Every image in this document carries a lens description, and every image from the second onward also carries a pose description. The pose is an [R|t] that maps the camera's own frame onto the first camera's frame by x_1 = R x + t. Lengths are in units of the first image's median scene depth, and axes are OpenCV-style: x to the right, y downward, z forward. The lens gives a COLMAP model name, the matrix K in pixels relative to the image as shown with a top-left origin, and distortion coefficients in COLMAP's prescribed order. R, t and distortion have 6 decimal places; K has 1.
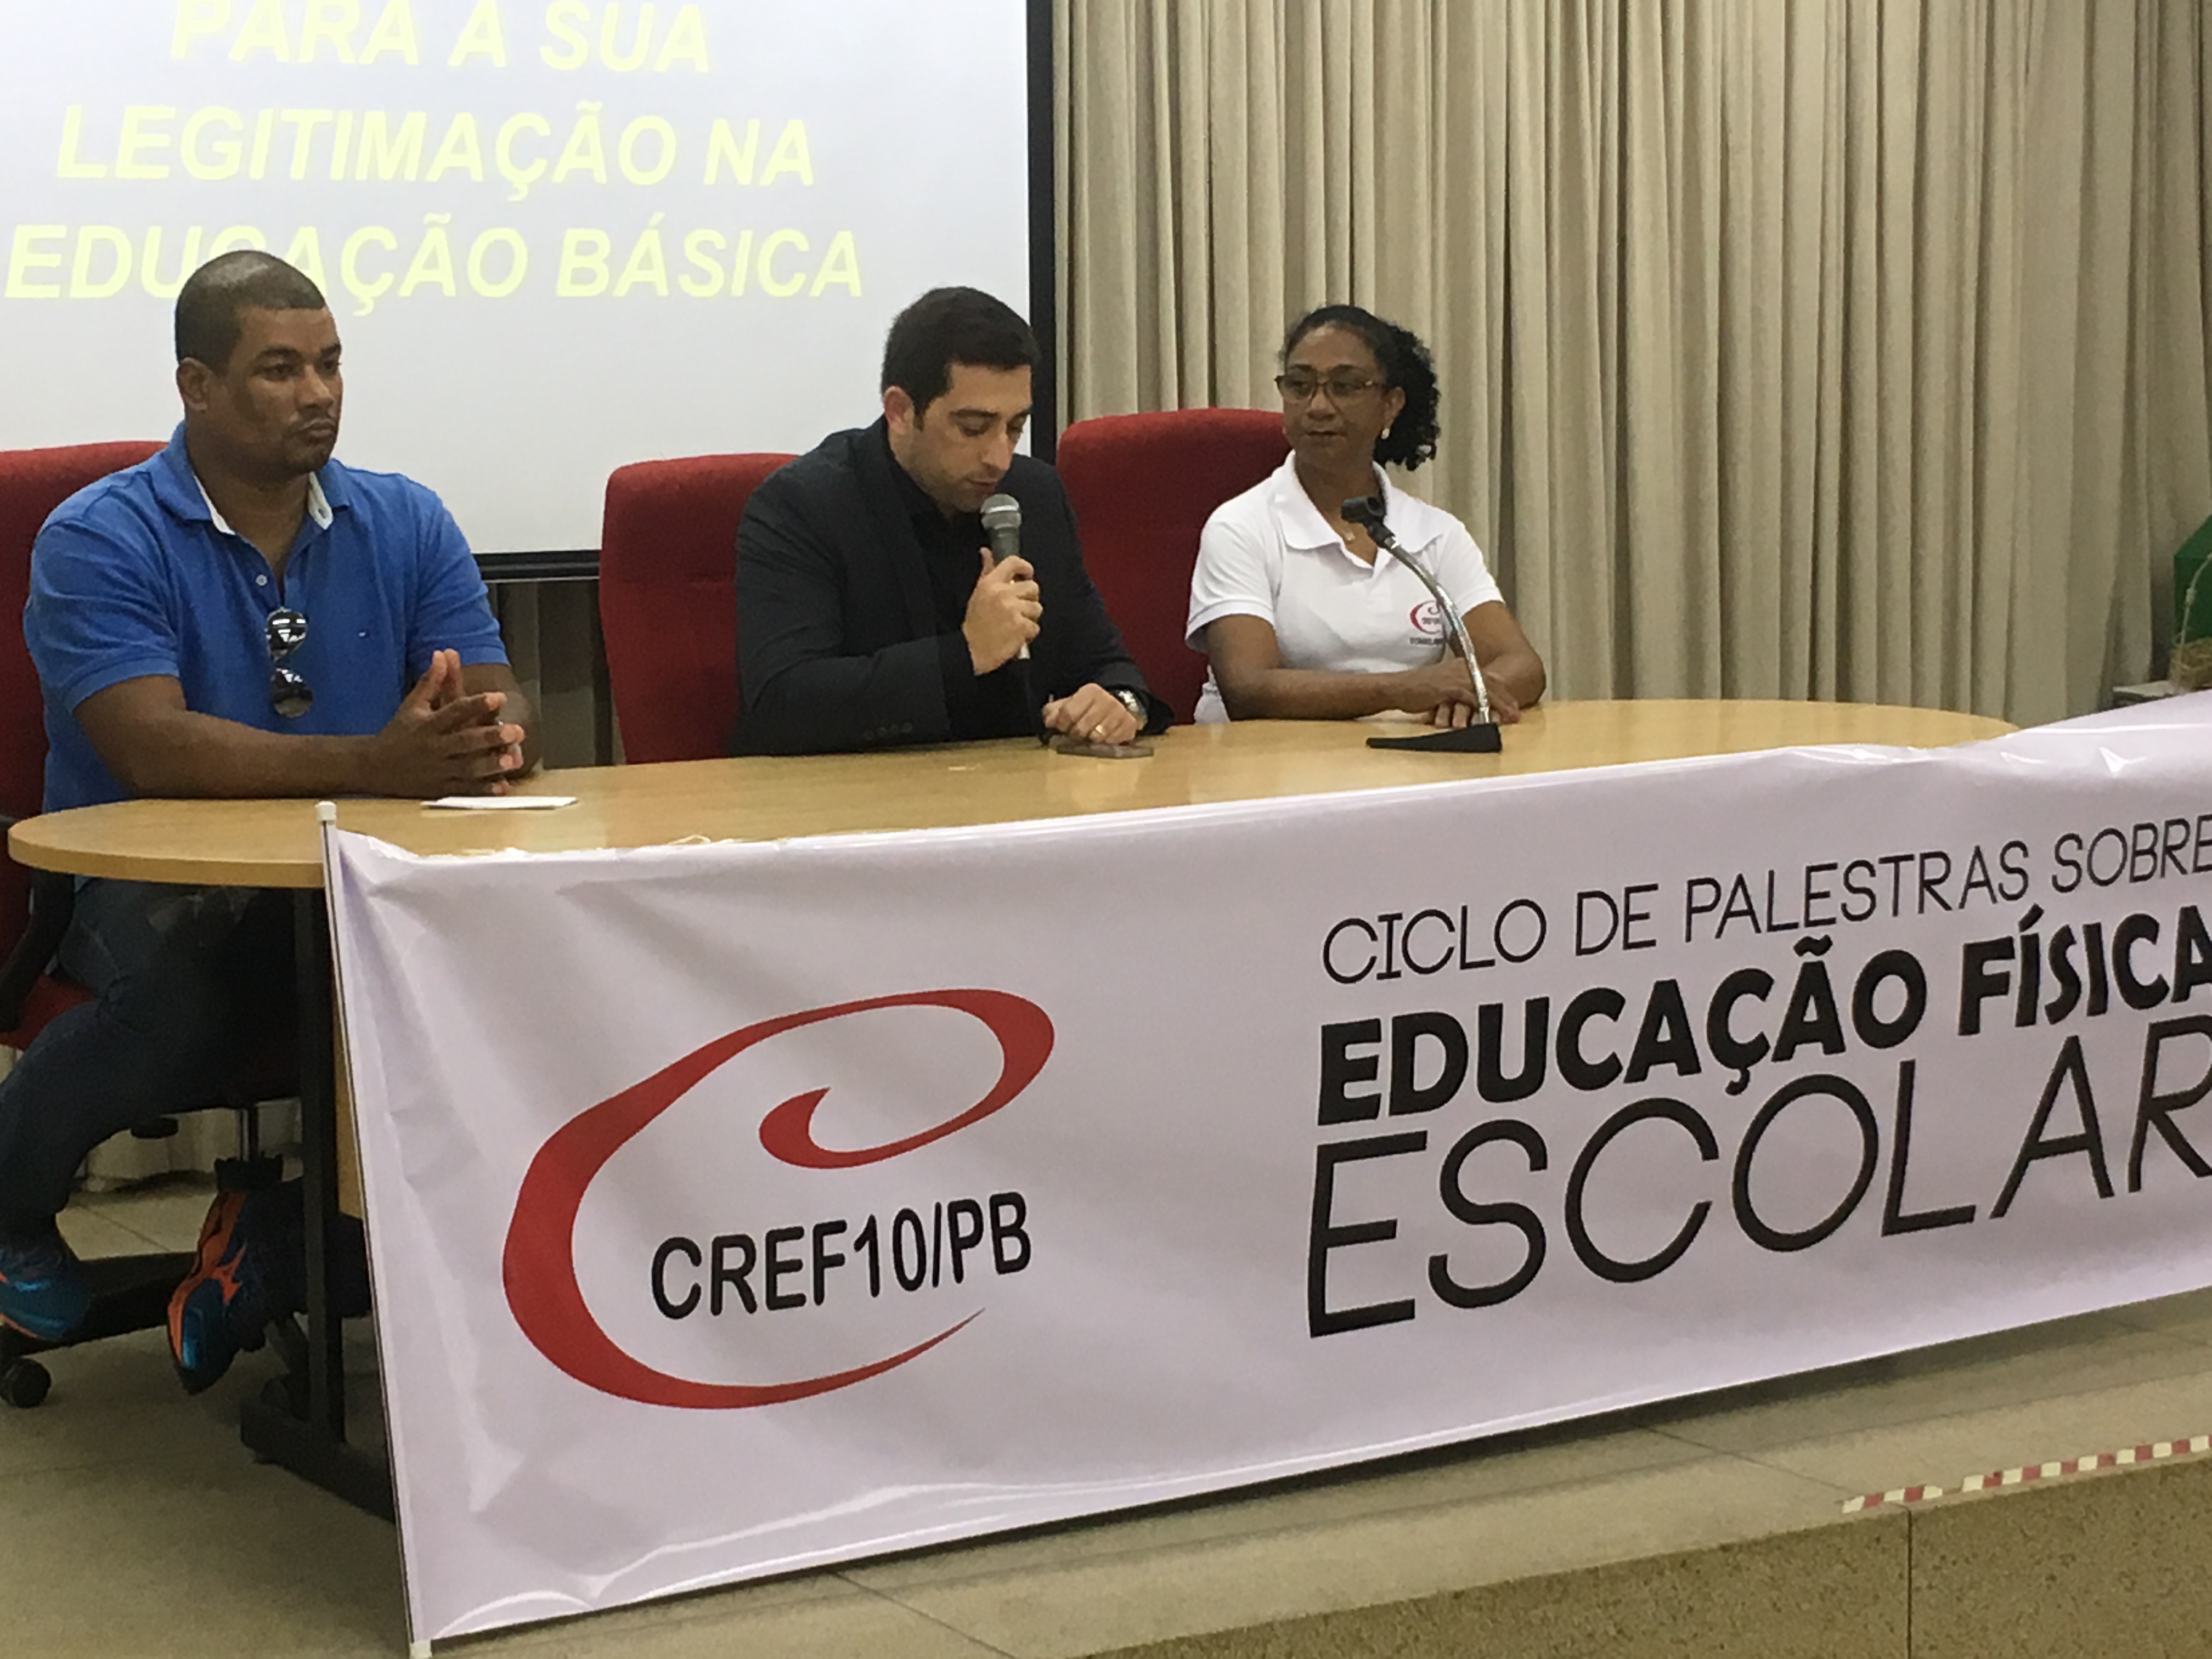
lens RADIAL K [[4605.9, 0, 1106.0], [0, 4605.9, 829.5], [0, 0, 1]] dist [0.036193, 0.155890]
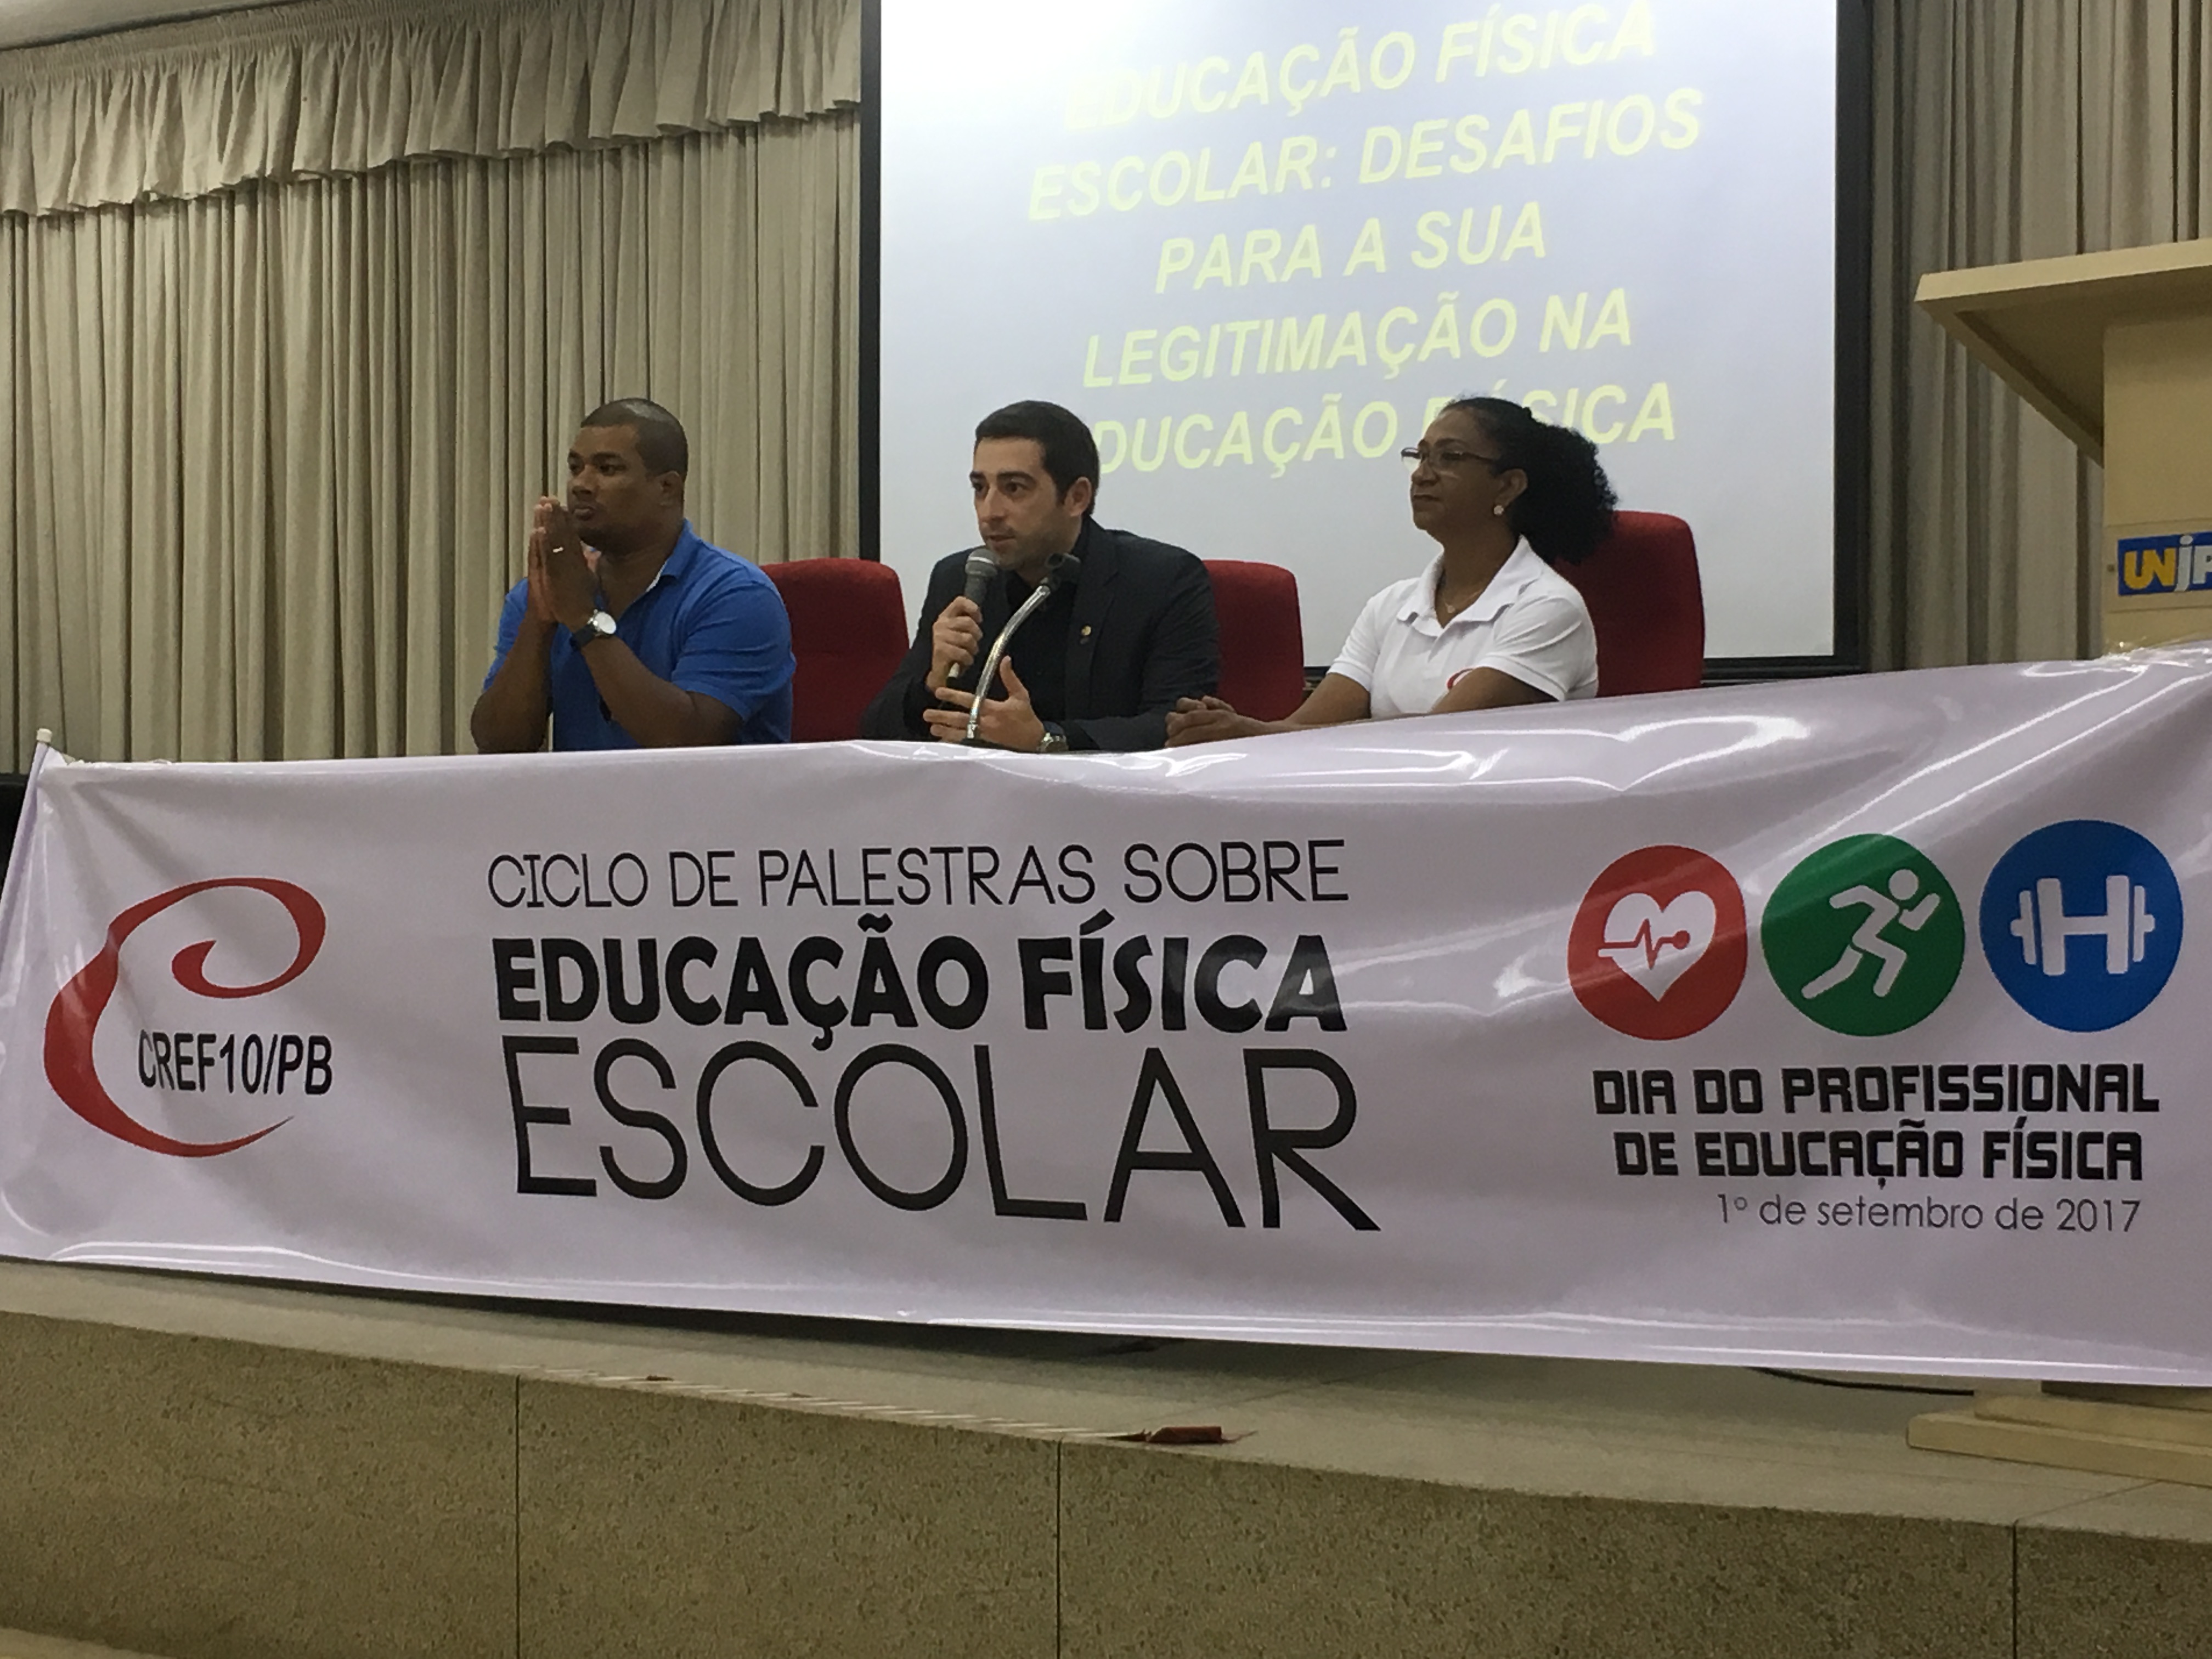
lens RADIAL K [[3986.1, 0, 1106.0], [0, 3986.1, 829.5], [0, 0, 1]] dist [0.022145, -0.043840]
pose [[0.376905, 0.017001, -0.926096, 1.059894], [-0.101917, 0.994522, -0.023222, 0.019689], [0.920628, 0.103138, 0.376573, 0.694616]]
